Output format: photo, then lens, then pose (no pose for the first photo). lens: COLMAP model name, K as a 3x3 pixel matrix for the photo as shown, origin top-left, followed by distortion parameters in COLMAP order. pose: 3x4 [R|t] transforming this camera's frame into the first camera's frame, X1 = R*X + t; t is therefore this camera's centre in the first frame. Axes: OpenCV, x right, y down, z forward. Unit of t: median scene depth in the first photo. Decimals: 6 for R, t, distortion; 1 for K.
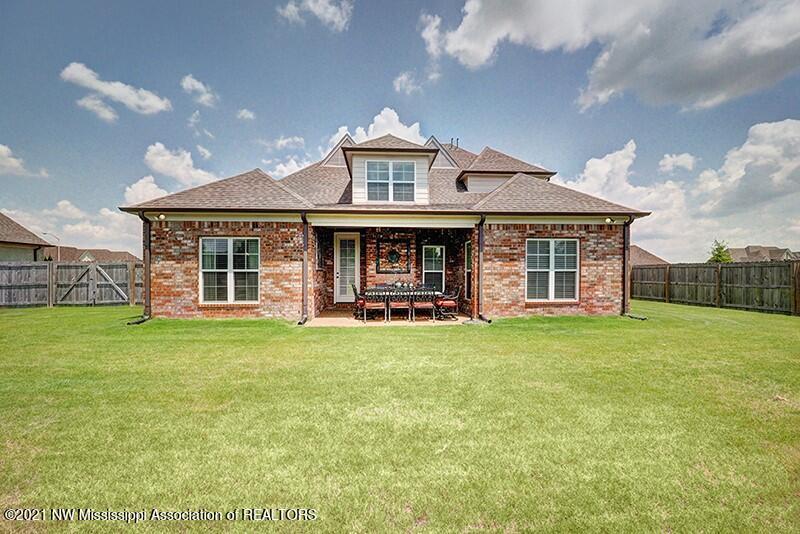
lens RADIAL K [[326.2, 0, 400.0], [0, 326.2, 267.0], [0, 0, 1]] dist [0.002020, -0.000118]
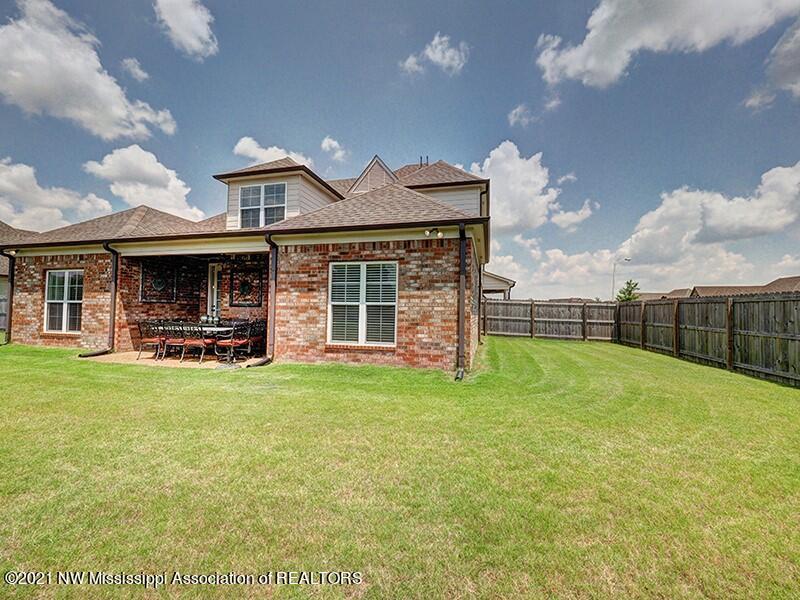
lens RADIAL K [[329.2, 0, 405.6], [0, 329.2, 294.4], [0, 0, 1]] dist [-0.001317, -0.000127]
pose [[0.952305, -0.001841, -0.305141, 0.793920], [-0.006823, 0.999603, -0.027325, 0.008816], [0.305071, 0.028104, 0.951915, 0.309973]]
